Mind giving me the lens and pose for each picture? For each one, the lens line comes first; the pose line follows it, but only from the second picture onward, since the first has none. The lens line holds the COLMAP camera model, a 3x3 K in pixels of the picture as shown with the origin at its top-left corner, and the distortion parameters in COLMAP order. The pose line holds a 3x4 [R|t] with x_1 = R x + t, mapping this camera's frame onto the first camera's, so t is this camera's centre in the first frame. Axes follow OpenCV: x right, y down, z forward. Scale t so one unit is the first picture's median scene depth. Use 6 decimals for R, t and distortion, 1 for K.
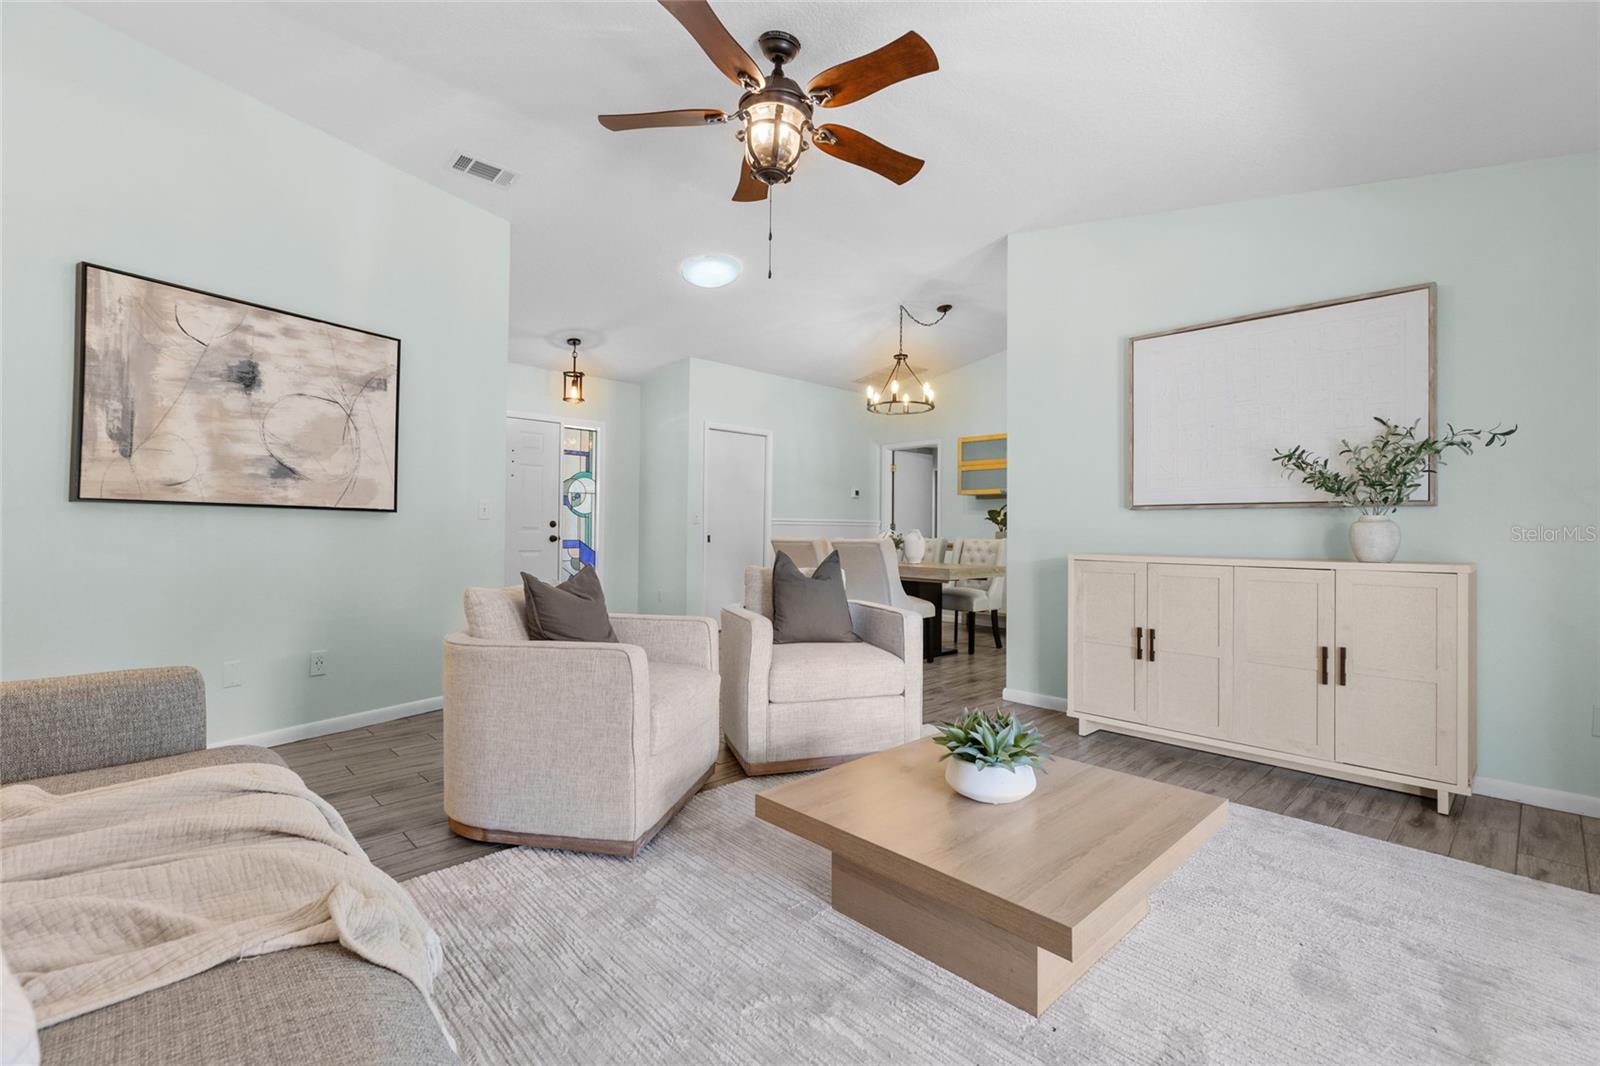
lens RADIAL K [[718.9, 0, 798.8], [0, 718.9, 529.9], [0, 0, 1]] dist [0.000449, 0.000912]
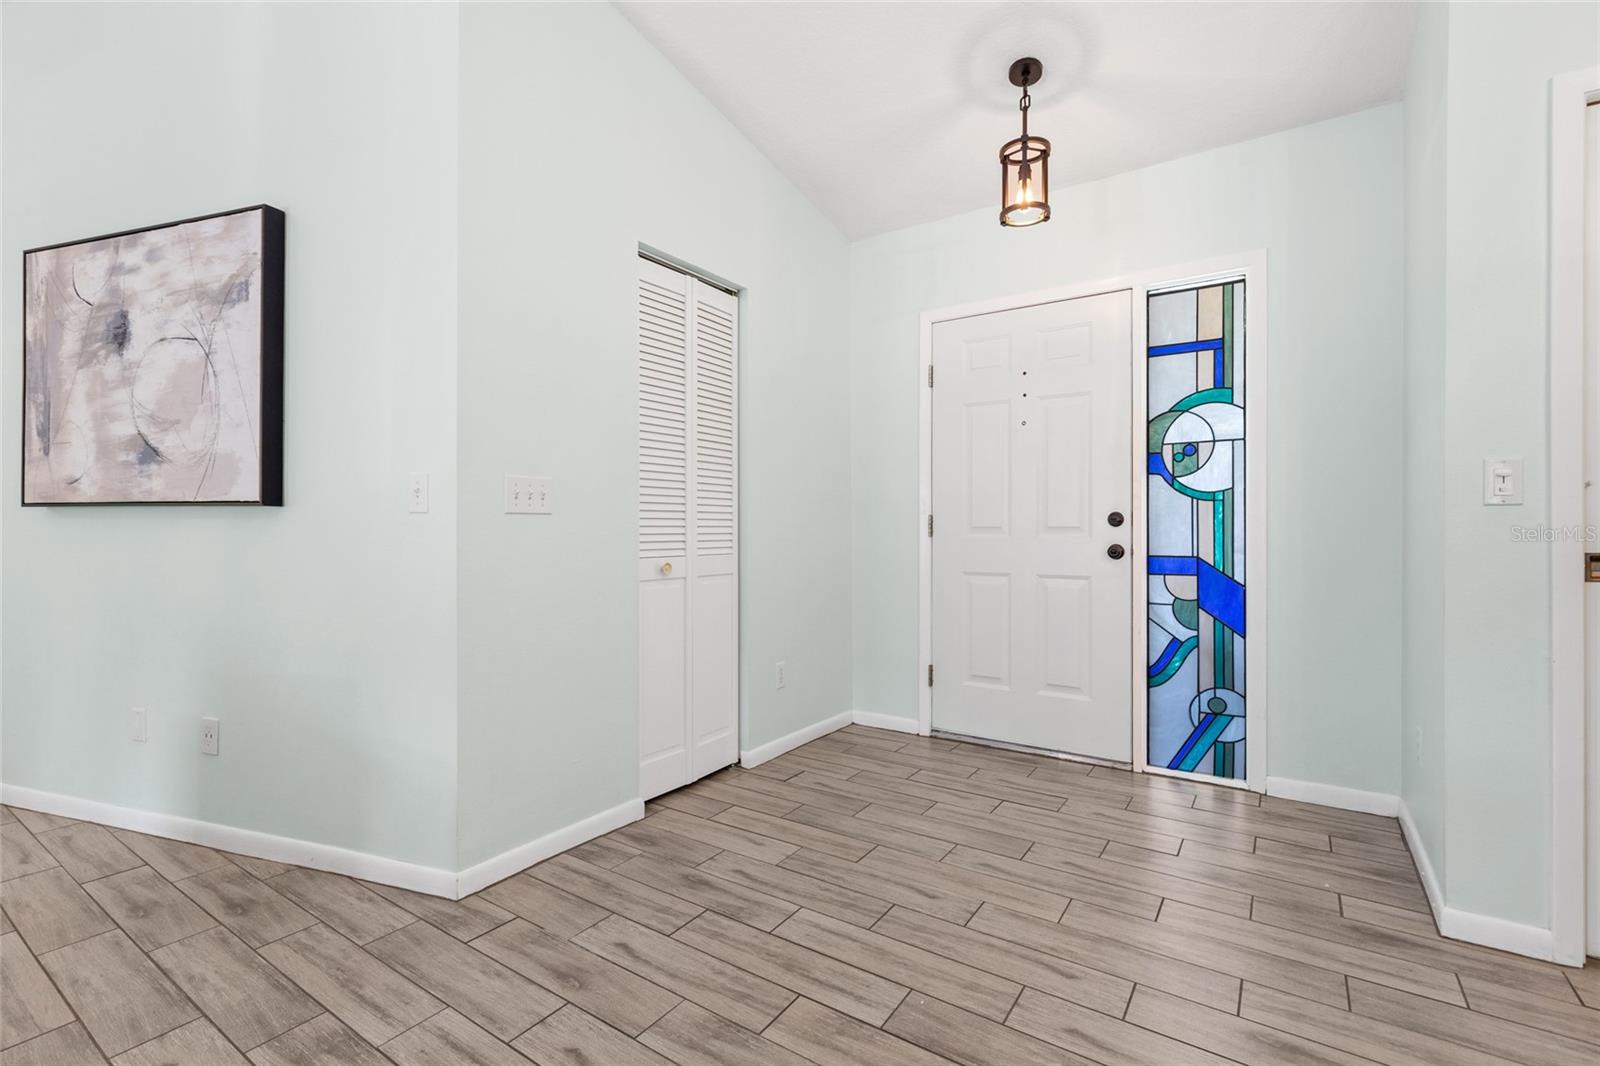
lens RADIAL K [[718.9, 0, 801.1], [0, 718.9, 530.4], [0, 0, 1]] dist [0.000449, 0.000912]
pose [[0.210518, -0.004913, -0.977578, 0.102776], [0.004573, 0.999981, -0.004041, -0.000270], [0.977579, -0.003620, 0.210536, 1.392032]]
